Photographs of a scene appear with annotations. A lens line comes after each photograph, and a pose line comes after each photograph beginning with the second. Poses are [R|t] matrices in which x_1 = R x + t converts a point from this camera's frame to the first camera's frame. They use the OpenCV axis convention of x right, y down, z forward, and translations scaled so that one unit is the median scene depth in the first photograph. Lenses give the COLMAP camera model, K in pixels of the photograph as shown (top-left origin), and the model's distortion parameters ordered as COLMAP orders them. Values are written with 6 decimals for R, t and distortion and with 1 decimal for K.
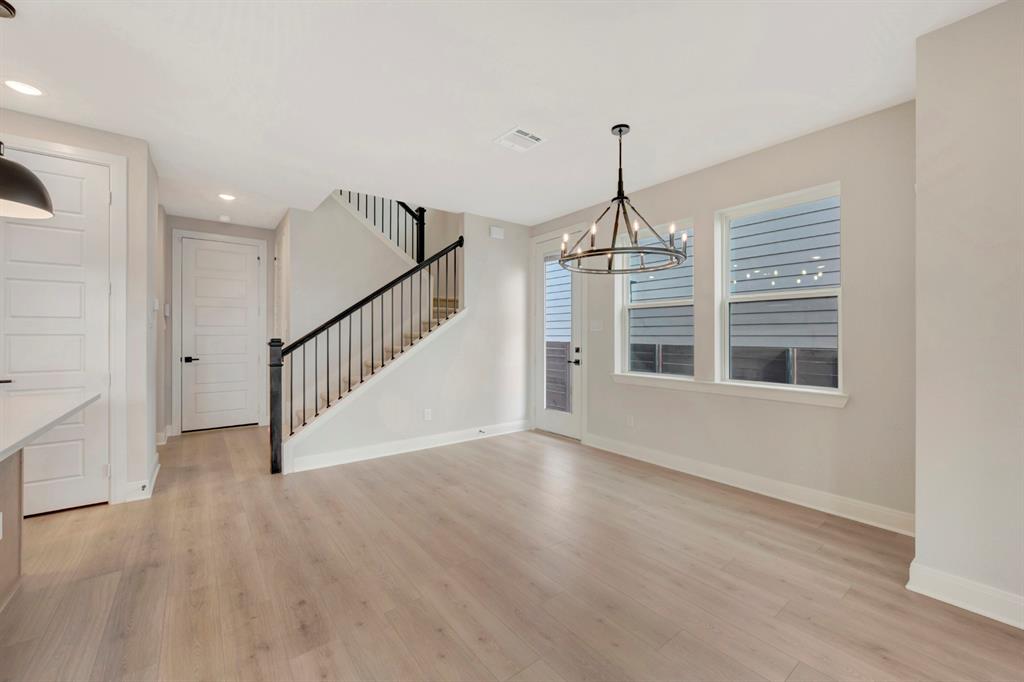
lens RADIAL K [[405.1, 0, 517.2], [0, 405.1, 336.4], [0, 0, 1]] dist [0.000937, -0.000788]
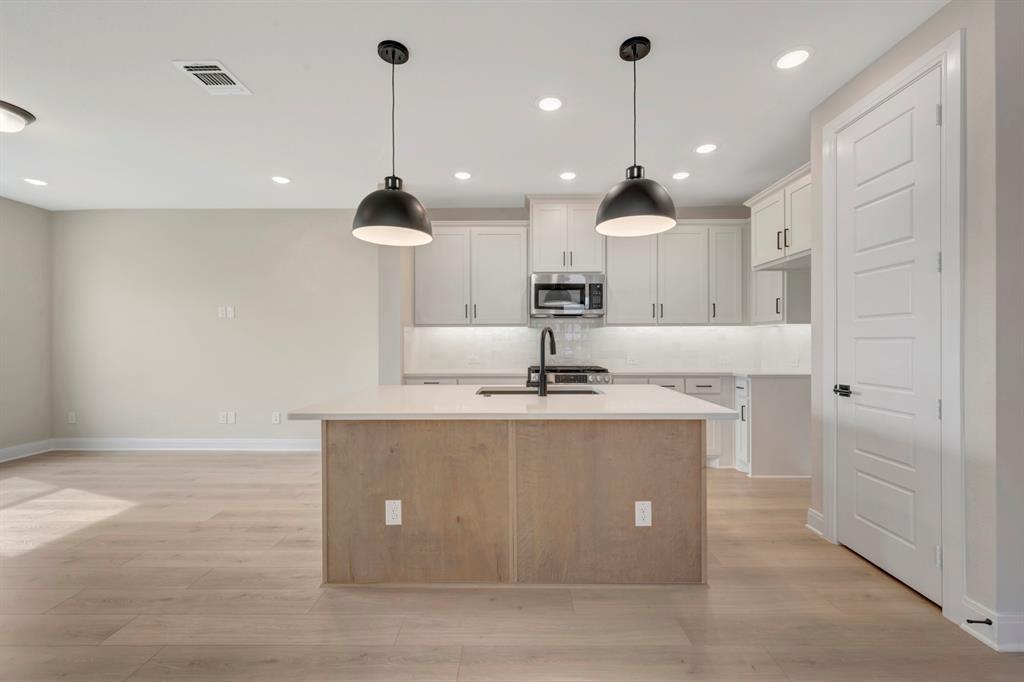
lens RADIAL K [[405.1, 0, 517.3], [0, 405.1, 344.6], [0, 0, 1]] dist [0.000937, -0.000788]
pose [[-0.624374, 0.006841, -0.781096, -0.086470], [0.002290, 0.999973, 0.006927, 0.000763], [0.781122, 0.002537, -0.624373, 0.606440]]
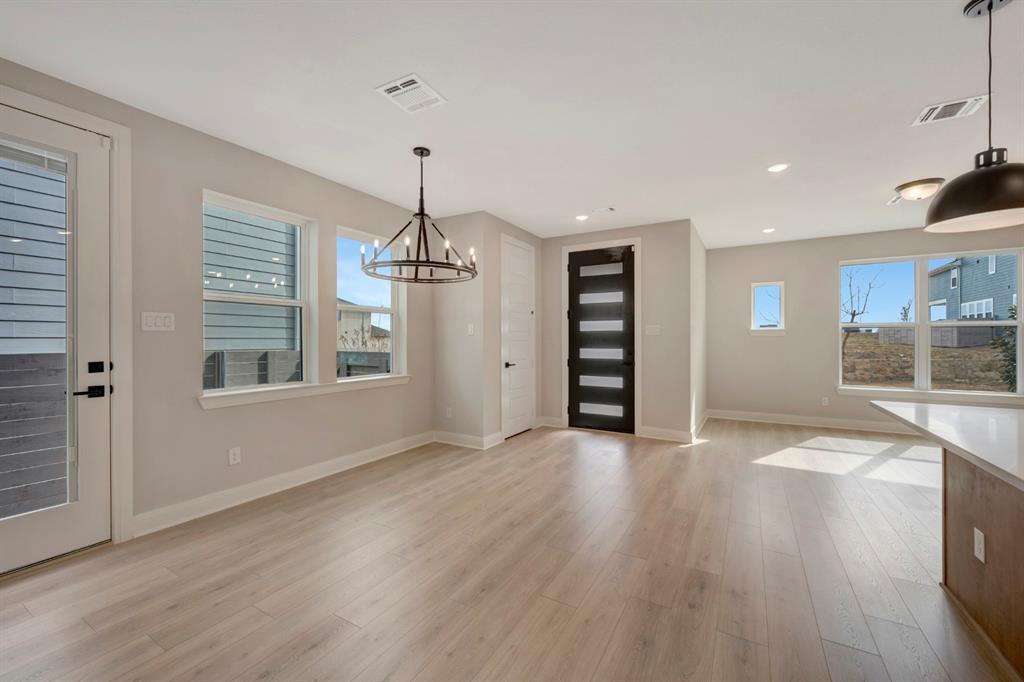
lens RADIAL K [[405.1, 0, 516.6], [0, 405.1, 338.1], [0, 0, 1]] dist [0.000937, -0.000788]
pose [[-0.372194, -0.000023, 0.928155, -0.572790], [-0.004119, 0.999990, -0.001628, -0.004511], [-0.928146, -0.004429, -0.372190, 0.781992]]
